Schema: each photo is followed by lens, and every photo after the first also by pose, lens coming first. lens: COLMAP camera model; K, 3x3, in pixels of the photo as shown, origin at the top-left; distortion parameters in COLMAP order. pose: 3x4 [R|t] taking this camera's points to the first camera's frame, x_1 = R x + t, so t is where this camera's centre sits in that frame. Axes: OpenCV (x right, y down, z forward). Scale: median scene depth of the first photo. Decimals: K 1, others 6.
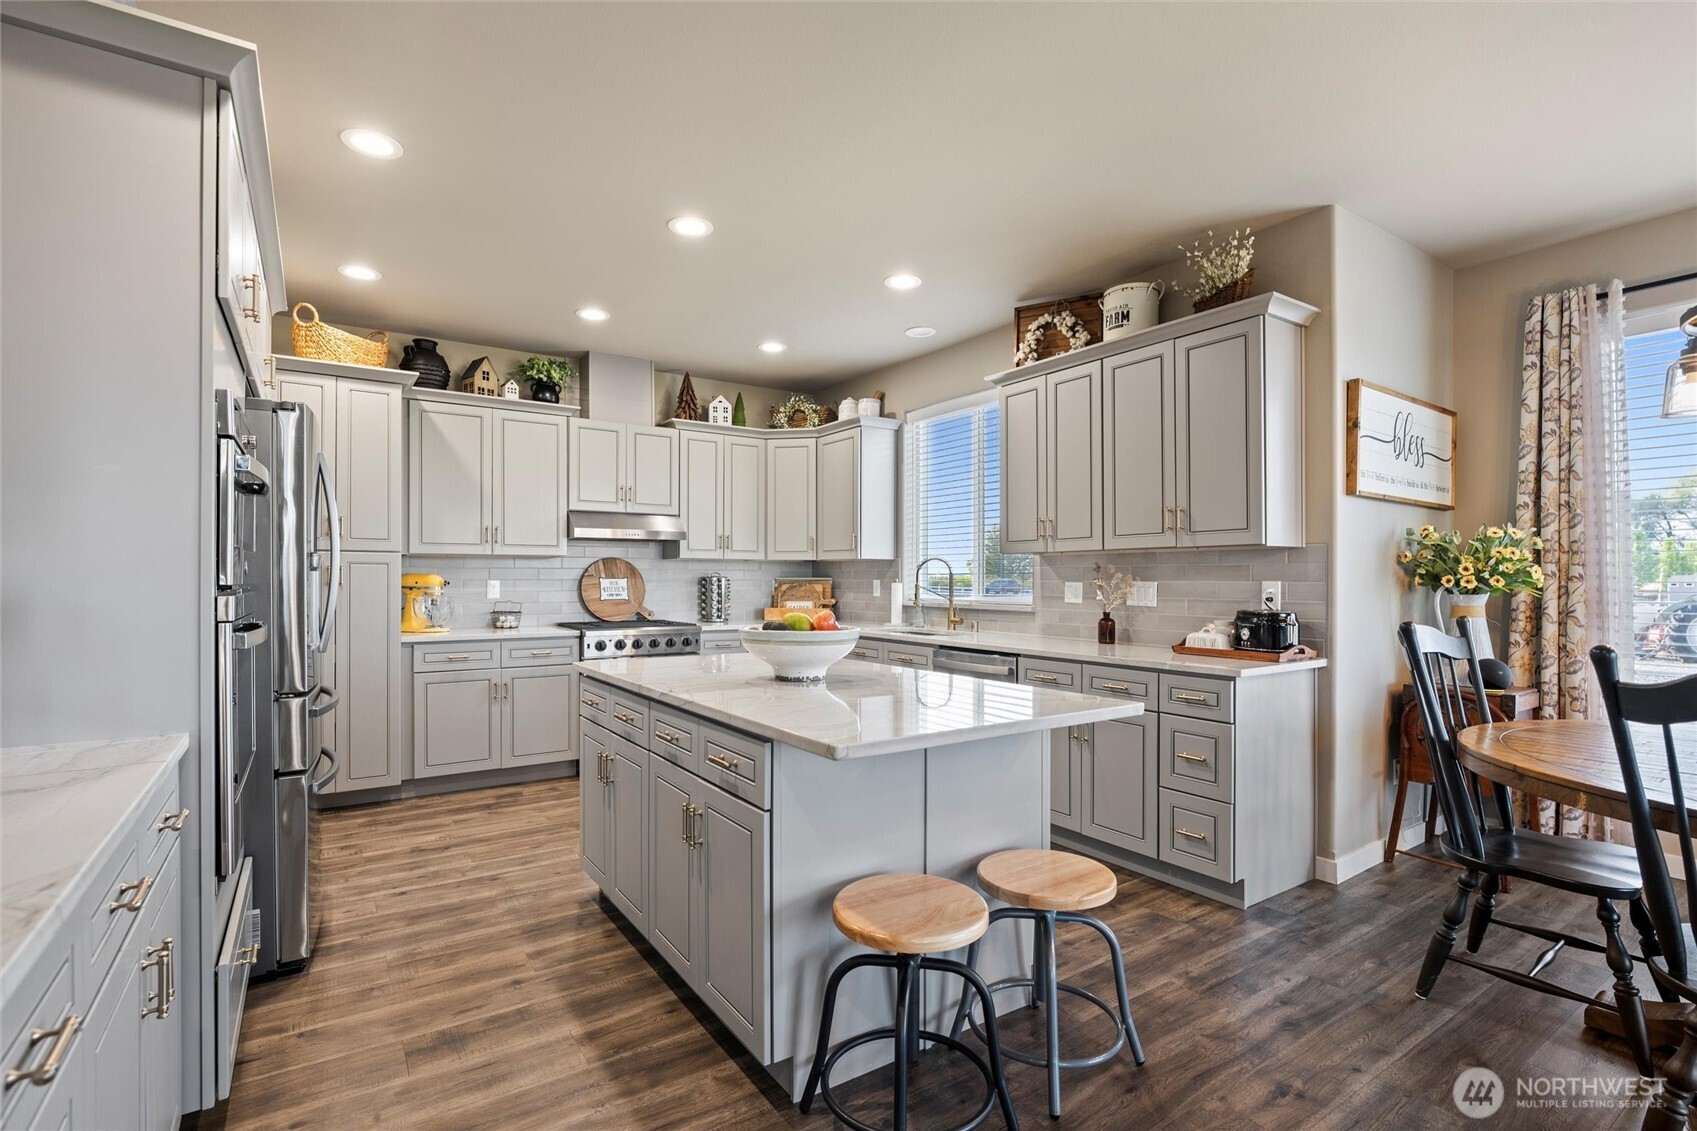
lens RADIAL K [[791.1, 0, 850.2], [0, 791.1, 575.4], [0, 0, 1]] dist [-0.006086, 0.001826]
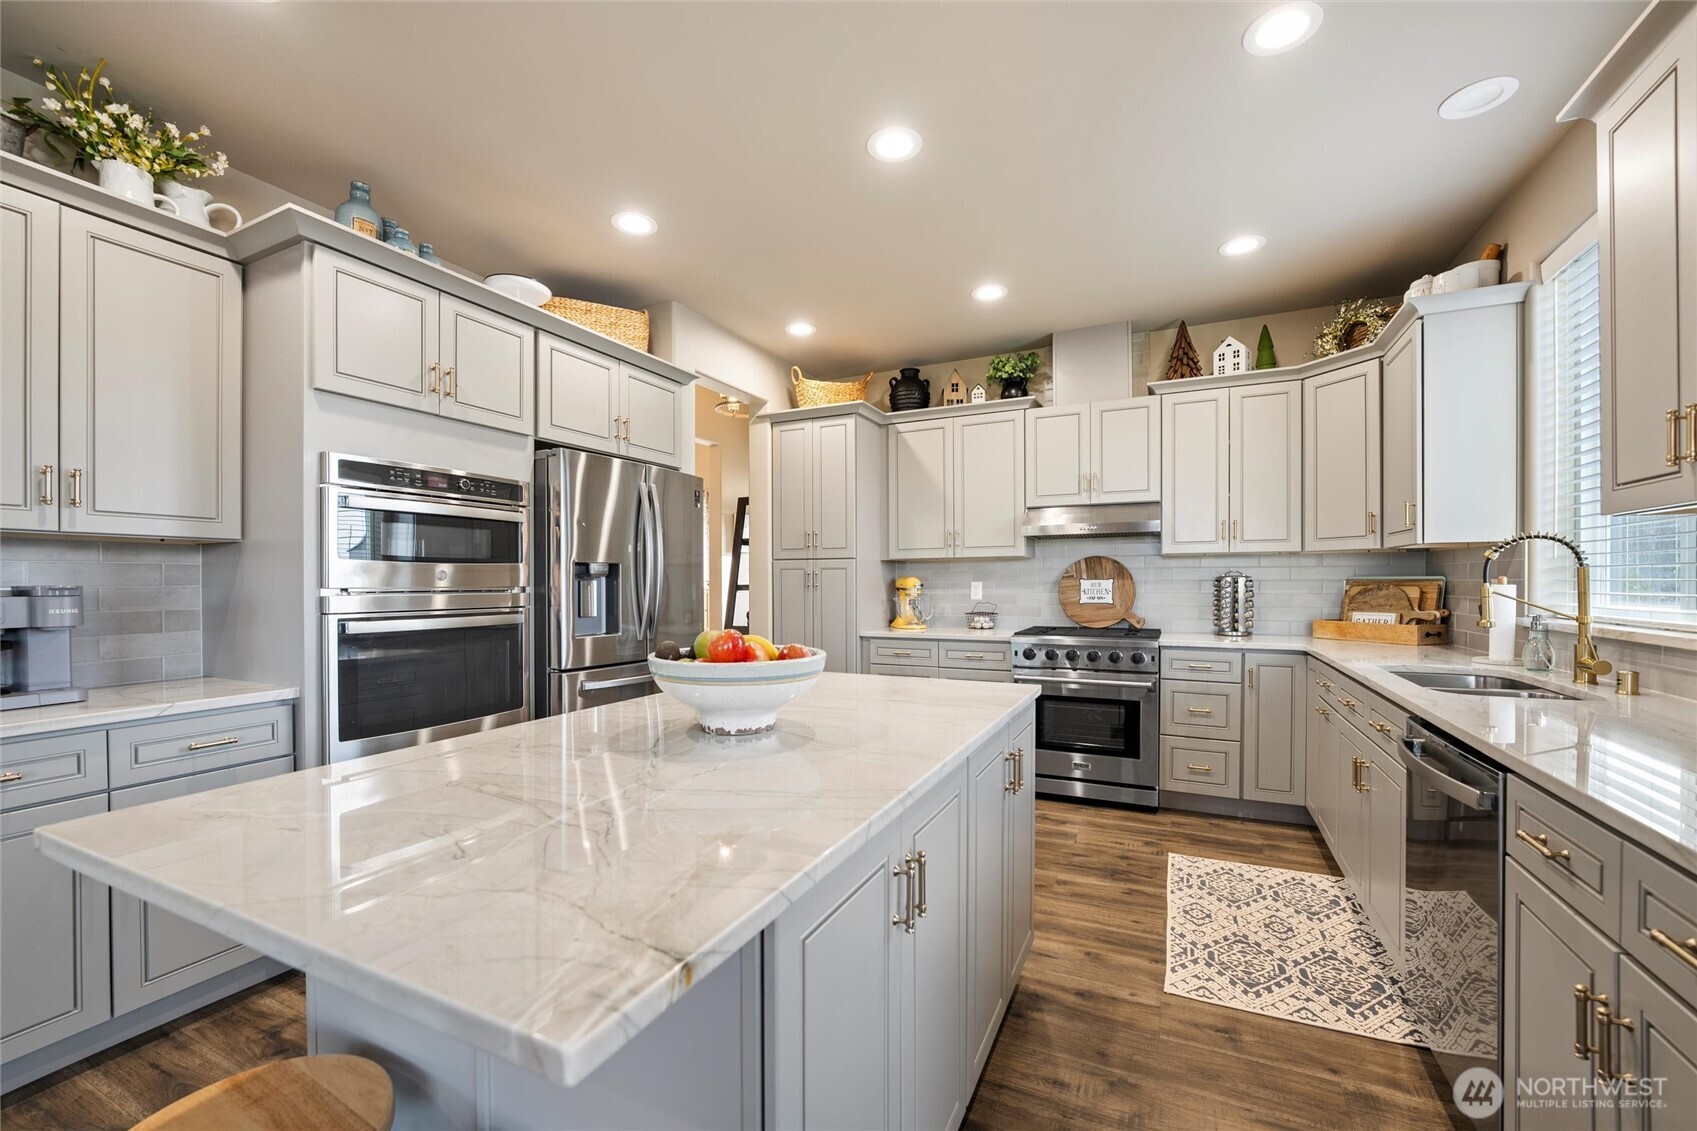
lens RADIAL K [[692.6, 0, 850.3], [0, 692.6, 581.6], [0, 0, 1]] dist [-0.011995, -0.000290]
pose [[0.504888, -0.003220, -0.863179, 0.375810], [0.011329, 0.999932, 0.002896, 0.001128], [0.863110, -0.011242, 0.504890, 0.597313]]
